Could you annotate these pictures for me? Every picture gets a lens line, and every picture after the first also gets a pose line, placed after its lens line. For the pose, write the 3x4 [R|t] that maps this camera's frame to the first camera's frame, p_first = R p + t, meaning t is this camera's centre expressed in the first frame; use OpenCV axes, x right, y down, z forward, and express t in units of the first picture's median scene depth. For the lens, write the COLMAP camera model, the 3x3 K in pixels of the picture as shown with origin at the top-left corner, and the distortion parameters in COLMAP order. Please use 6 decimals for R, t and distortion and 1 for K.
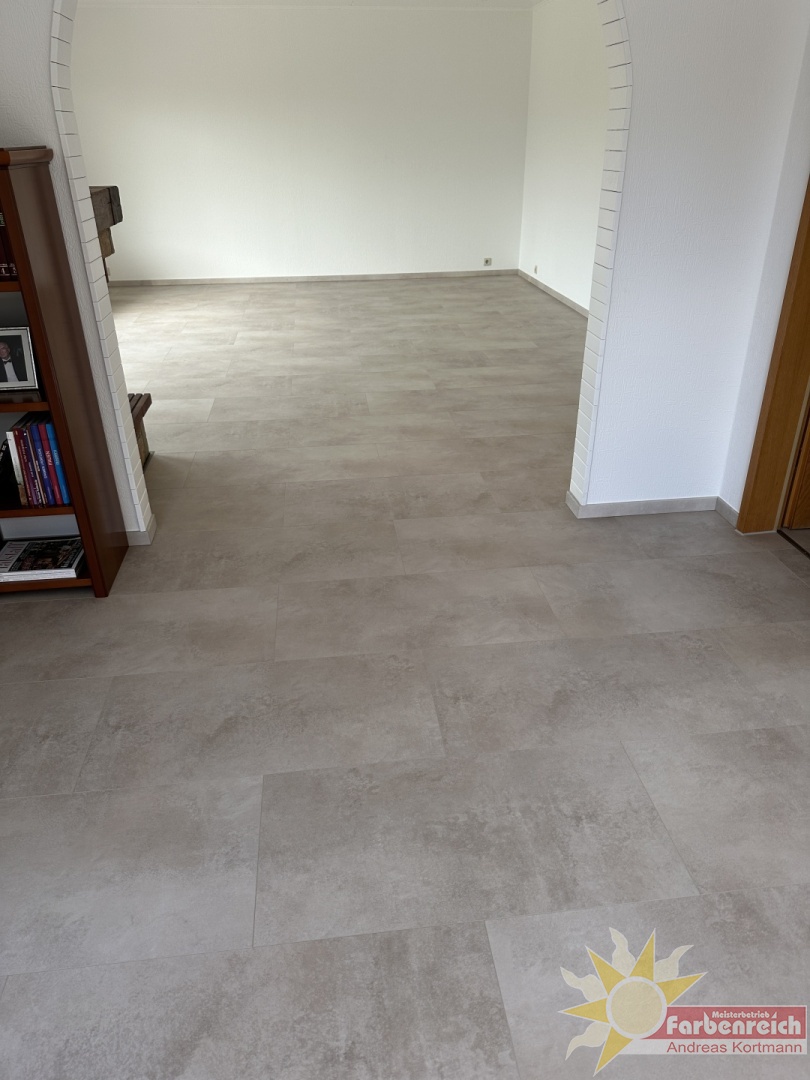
lens RADIAL K [[753.6, 0, 405.0], [0, 753.6, 540.0], [0, 0, 1]] dist [0.064038, -0.099975]
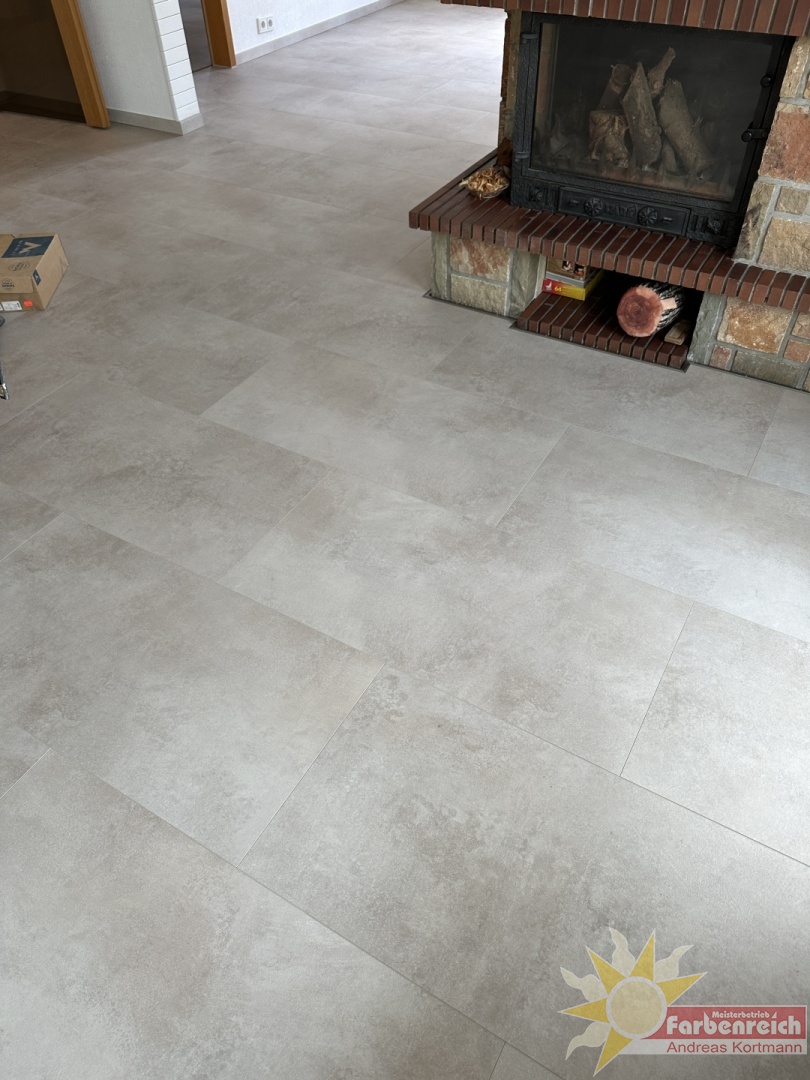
lens RADIAL K [[753.6, 0, 405.0], [0, 753.6, 540.0], [0, 0, 1]] dist [0.064038, -0.099975]
pose [[-0.793107, -0.407031, 0.453108, -0.851298], [0.317890, 0.357940, 0.877966, -0.756925], [-0.519545, 0.840360, -0.154494, 1.563314]]
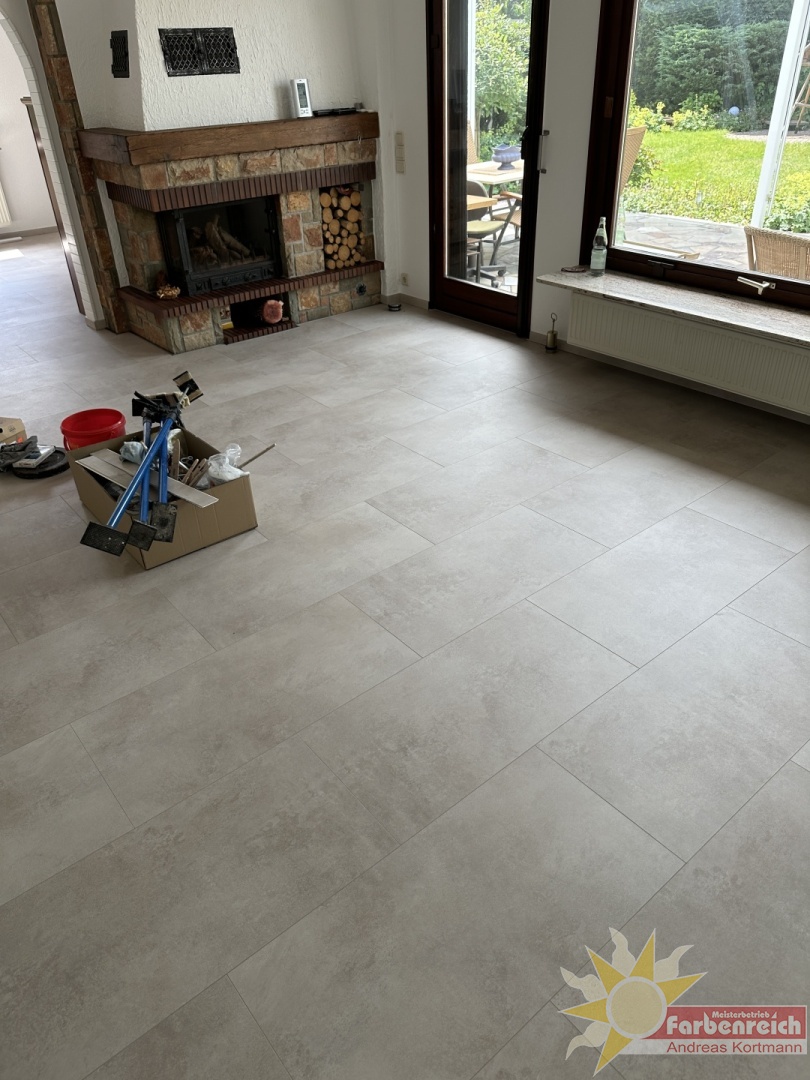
lens RADIAL K [[753.6, 0, 405.0], [0, 753.6, 540.0], [0, 0, 1]] dist [0.064038, -0.099975]
pose [[-0.842025, 0.322940, -0.432091, -0.027409], [-0.216406, 0.531498, 0.818950, -1.250654], [0.494127, 0.783084, -0.377648, 2.268812]]
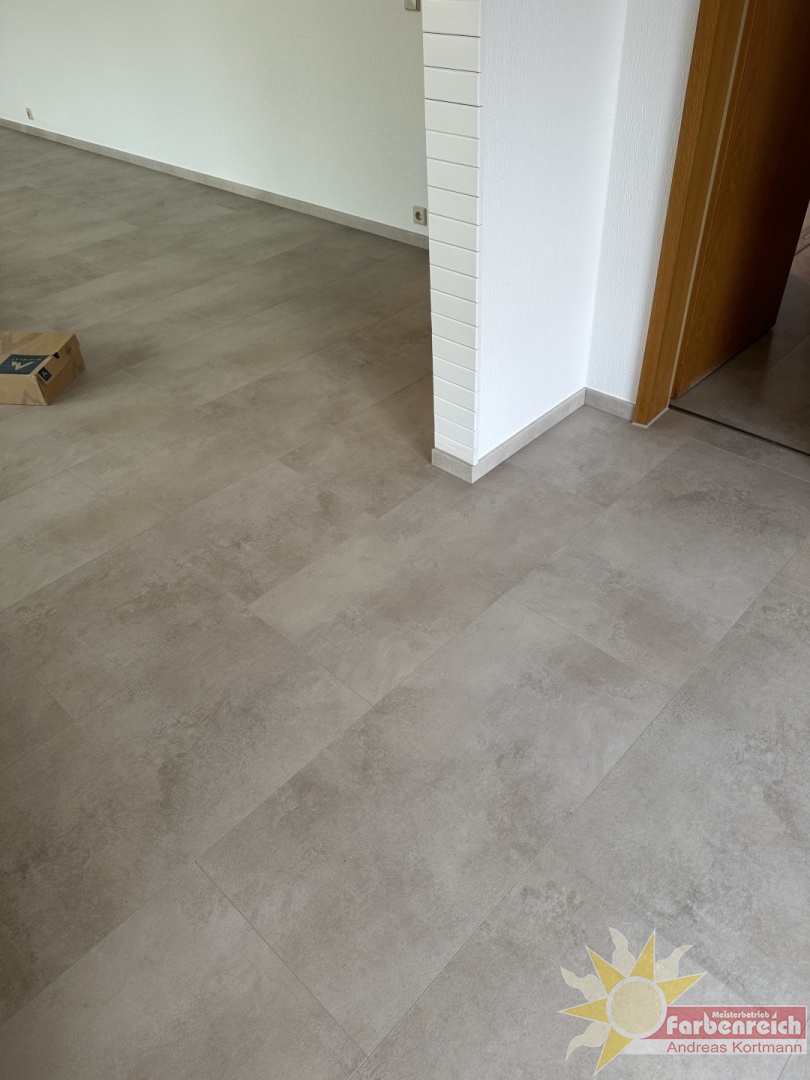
lens RADIAL K [[753.6, 0, 405.0], [0, 753.6, 540.0], [0, 0, 1]] dist [0.064038, -0.099975]
pose [[0.768160, -0.431514, 0.472997, -0.176895], [0.327805, 0.899654, 0.288387, -0.203275], [-0.549976, -0.066476, 0.832530, 0.432486]]
